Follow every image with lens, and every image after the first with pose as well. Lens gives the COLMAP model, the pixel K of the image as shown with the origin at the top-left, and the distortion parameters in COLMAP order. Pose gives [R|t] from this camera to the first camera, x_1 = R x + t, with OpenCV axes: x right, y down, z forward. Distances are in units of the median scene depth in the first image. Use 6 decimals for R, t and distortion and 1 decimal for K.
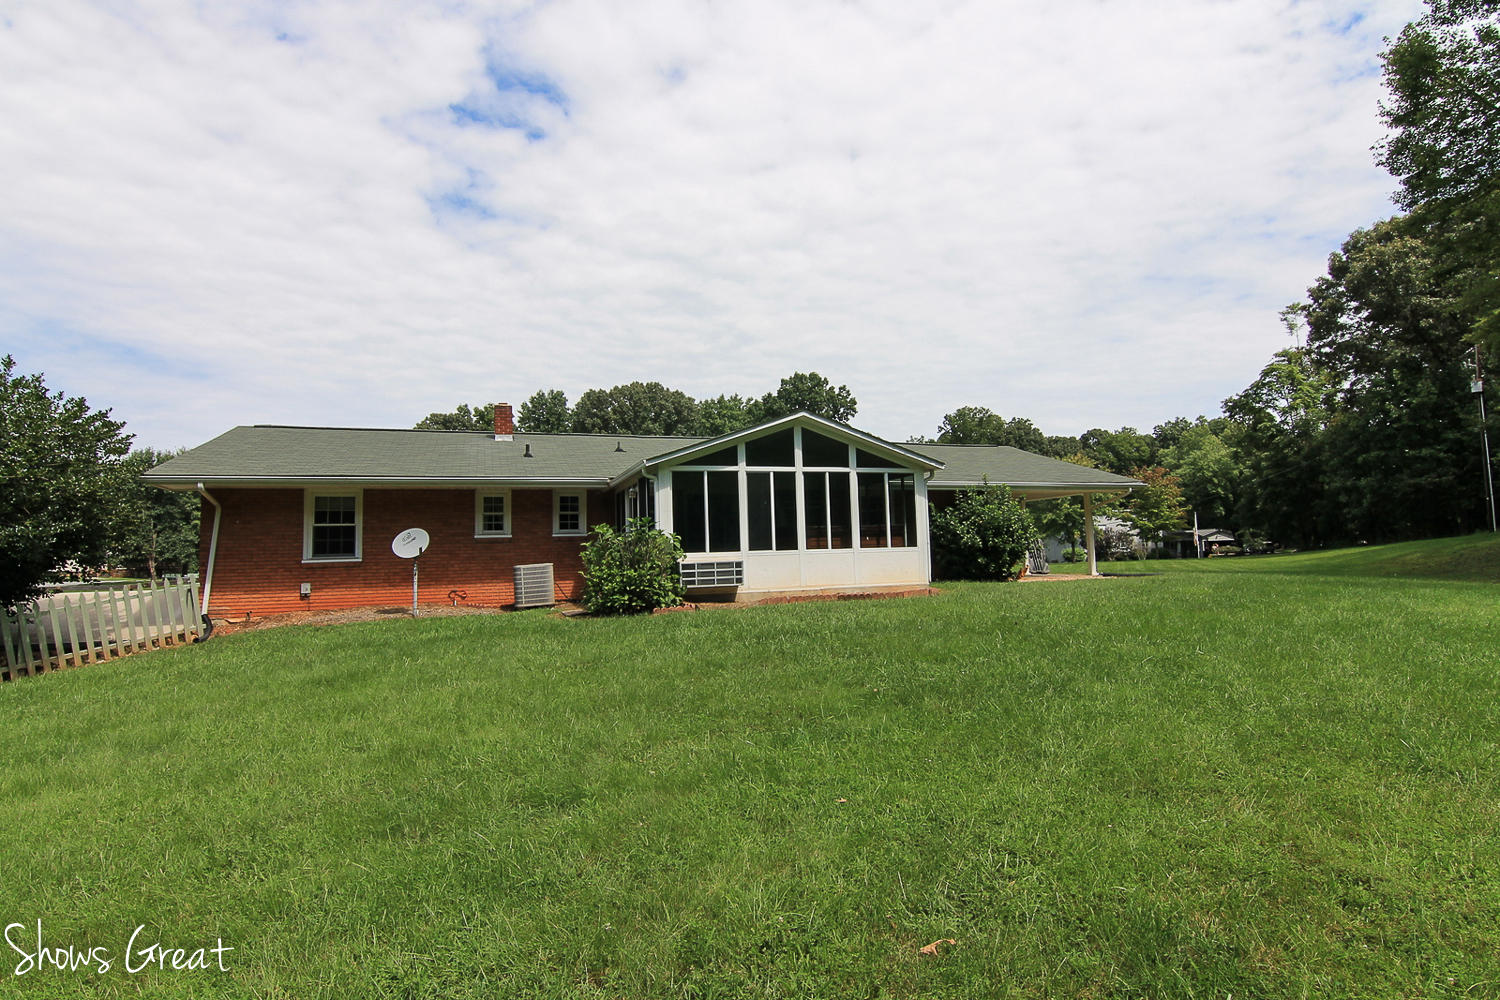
lens RADIAL K [[770.0, 0, 756.9], [0, 770.0, 495.3], [0, 0, 1]] dist [-0.003224, -0.010731]
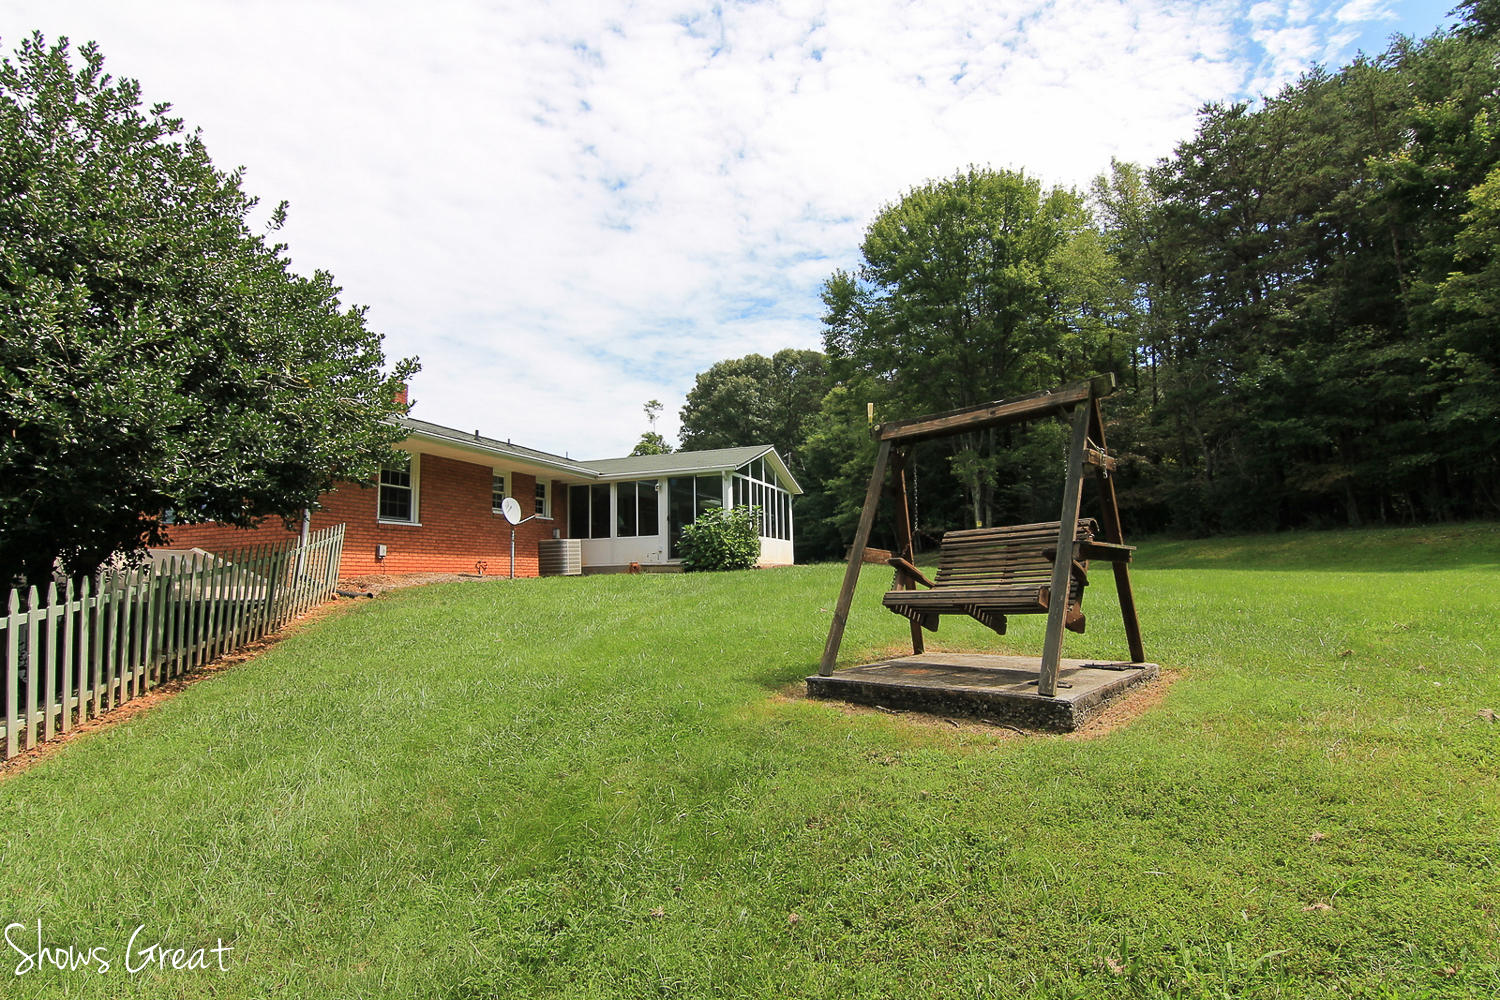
lens RADIAL K [[770.0, 0, 756.9], [0, 770.0, 495.3], [0, 0, 1]] dist [-0.003224, -0.010731]
pose [[0.622054, 0.097339, 0.776900, -0.332479], [-0.049397, 0.995145, -0.085131, 0.035467], [-0.781414, 0.014580, 0.623842, 0.010869]]
